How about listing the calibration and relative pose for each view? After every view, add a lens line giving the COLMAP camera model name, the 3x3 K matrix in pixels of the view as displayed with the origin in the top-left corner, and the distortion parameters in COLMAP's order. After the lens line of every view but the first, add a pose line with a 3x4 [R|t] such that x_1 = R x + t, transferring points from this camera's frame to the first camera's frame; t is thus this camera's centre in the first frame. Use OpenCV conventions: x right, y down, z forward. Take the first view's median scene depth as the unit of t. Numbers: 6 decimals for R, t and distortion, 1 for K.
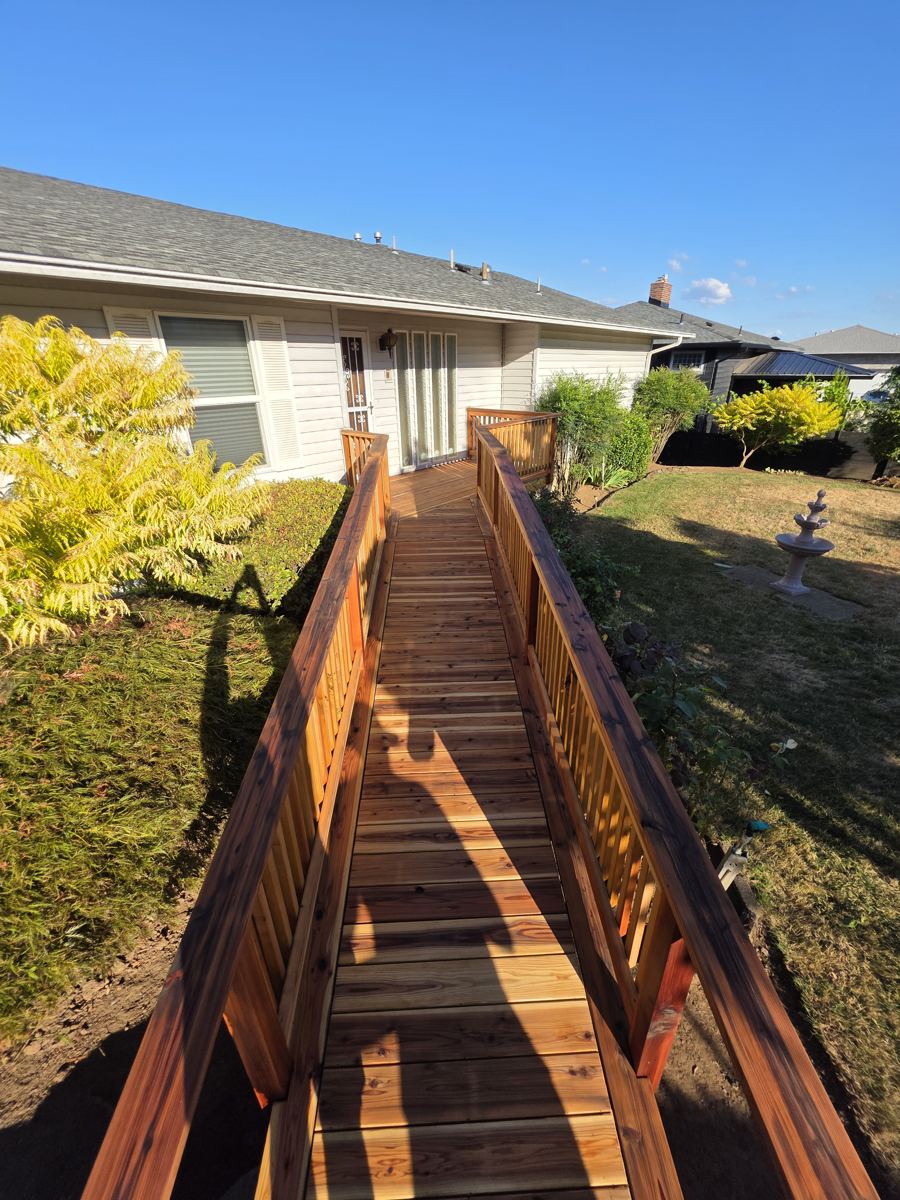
lens RADIAL K [[483.7, 0, 450.0], [0, 483.7, 600.0], [0, 0, 1]] dist [-0.001370, 0.000373]
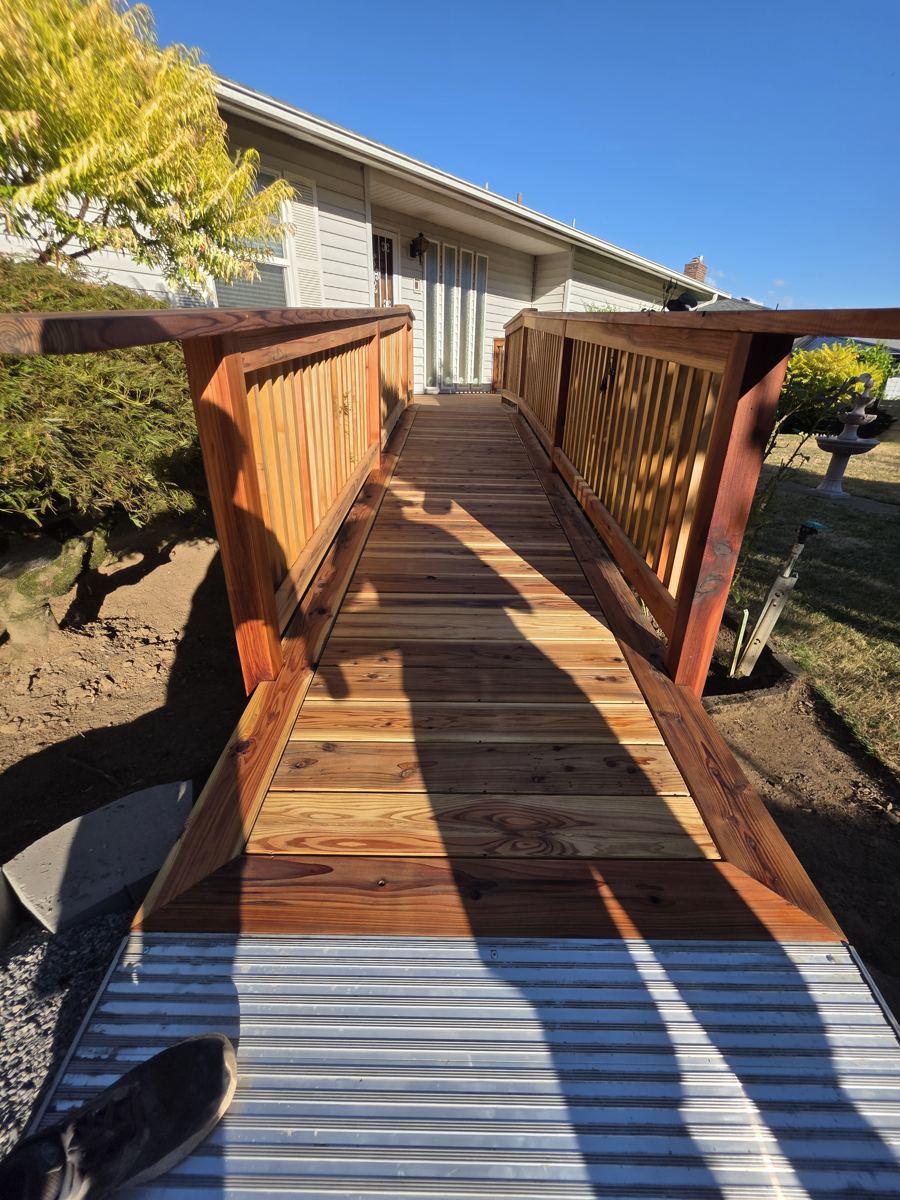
lens RADIAL K [[482.9, 0, 447.2], [0, 482.9, 598.4], [0, 0, 1]] dist [0.001061, 0.000461]
pose [[0.998033, 0.053496, -0.032697, -0.000354], [-0.053860, 0.998495, -0.010367, 0.503602], [0.032094, 0.012108, 0.999412, 0.069042]]
